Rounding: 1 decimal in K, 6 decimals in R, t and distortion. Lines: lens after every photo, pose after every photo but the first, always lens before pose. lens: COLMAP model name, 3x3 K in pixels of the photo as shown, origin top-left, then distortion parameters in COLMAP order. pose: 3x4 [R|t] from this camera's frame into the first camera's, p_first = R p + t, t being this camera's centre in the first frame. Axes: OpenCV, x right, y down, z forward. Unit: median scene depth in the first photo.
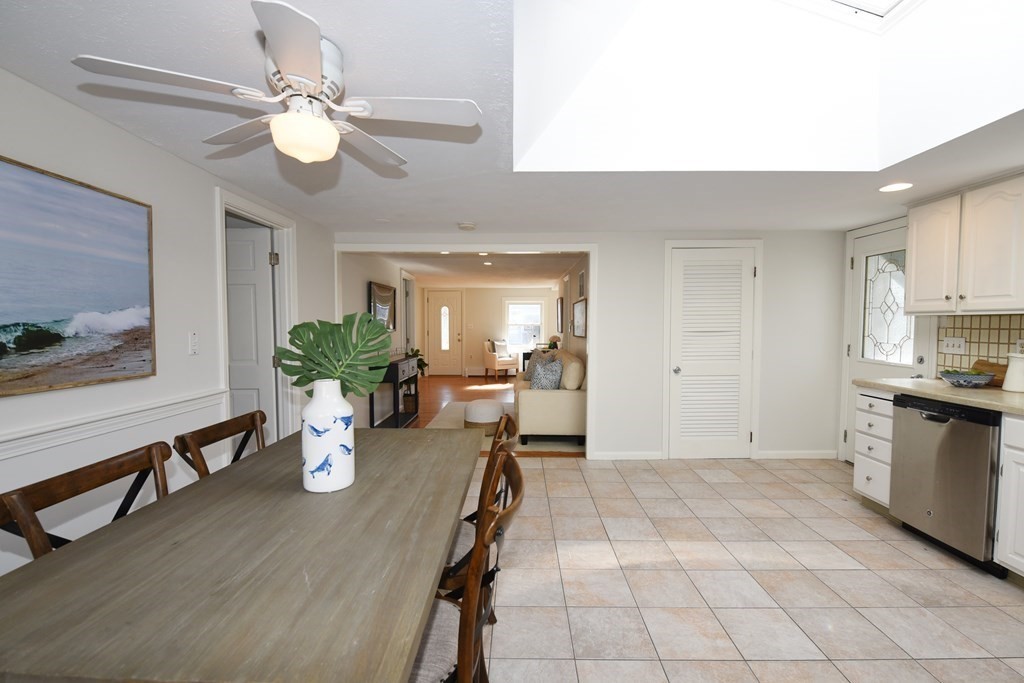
lens RADIAL K [[482.8, 0, 512.0], [0, 482.8, 341.5], [0, 0, 1]] dist [0.000021, -0.000003]
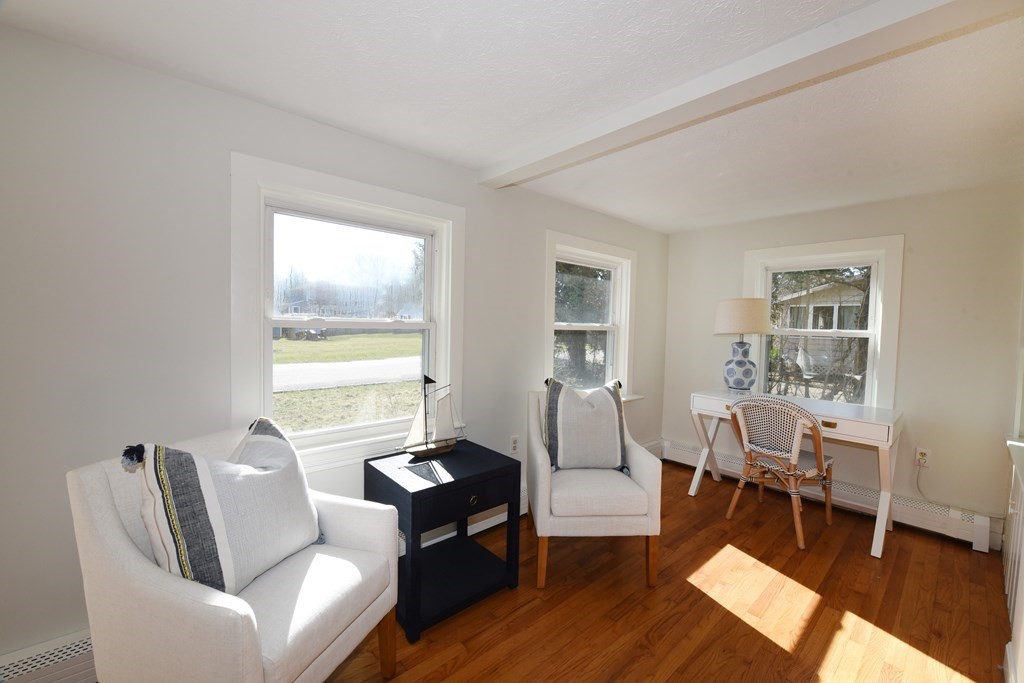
lens RADIAL K [[411.9, 0, 512.0], [0, 411.9, 341.5], [0, 0, 1]] dist [-0.019008, 0.000009]
pose [[0.739895, -0.007600, 0.672679, -0.044713], [-0.000404, 0.999931, 0.011742, -0.030042], [-0.672722, -0.008960, 0.739841, 0.833854]]
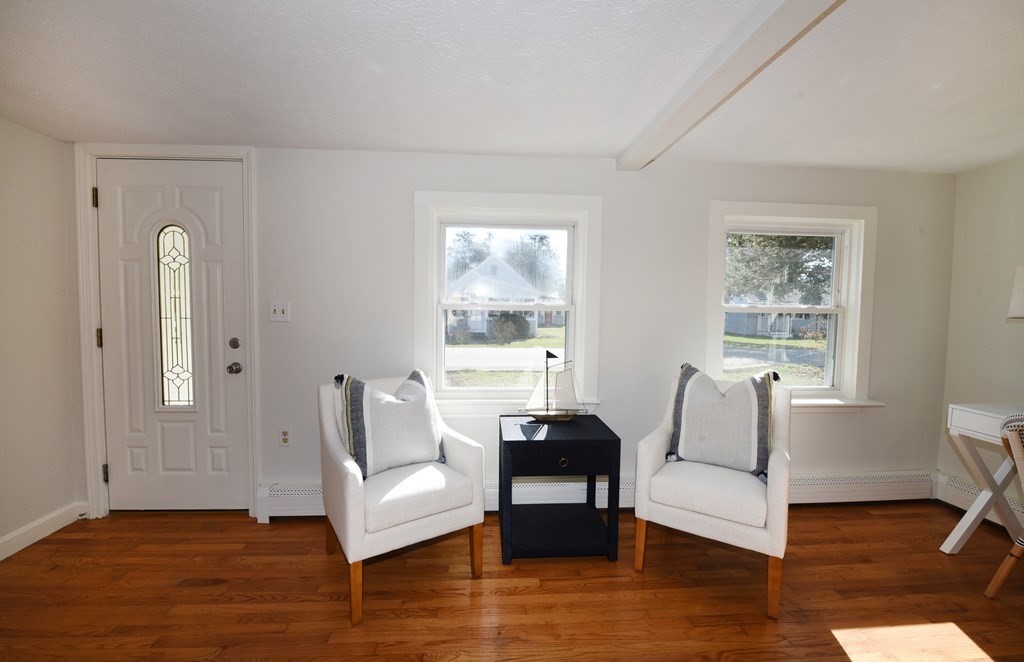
lens RADIAL K [[430.7, 0, 512.0], [0, 430.7, 331.0], [0, 0, 1]] dist [-0.019874, -0.000103]
pose [[0.997078, 0.012205, 0.075404, 0.011205], [-0.013360, 0.999801, 0.014835, -0.026080], [-0.075208, -0.015799, 0.997043, 0.780730]]
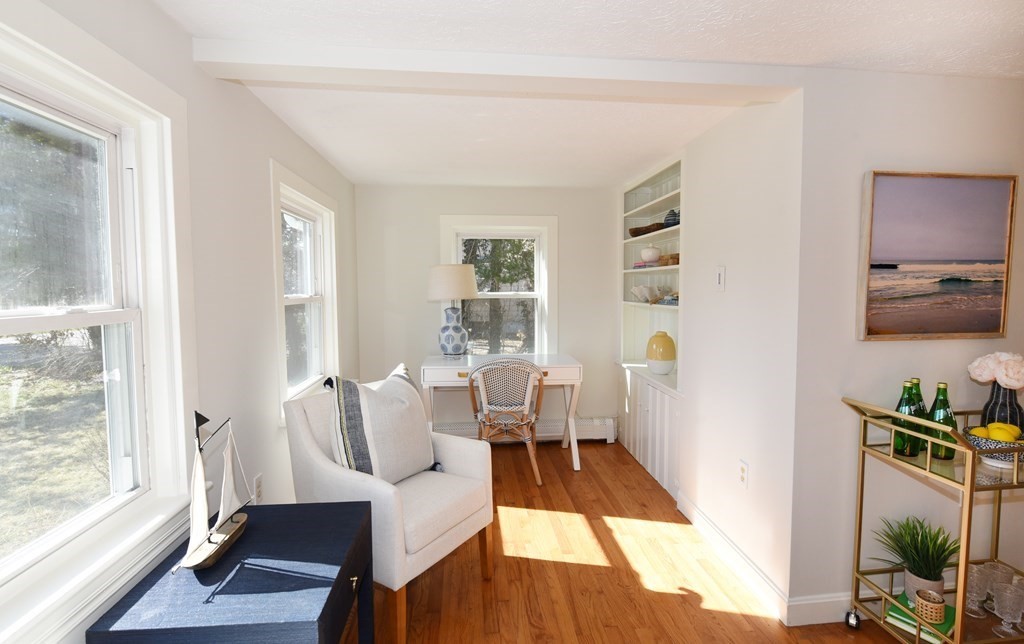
lens RADIAL K [[474.6, 0, 512.0], [0, 474.6, 322.0], [0, 0, 1]] dist [-0.012321, -0.000451]
pose [[-0.113741, -0.066344, 0.991293, -0.063768], [0.042386, 0.996535, 0.071558, -0.037649], [-0.992606, 0.050156, -0.110535, 0.927903]]
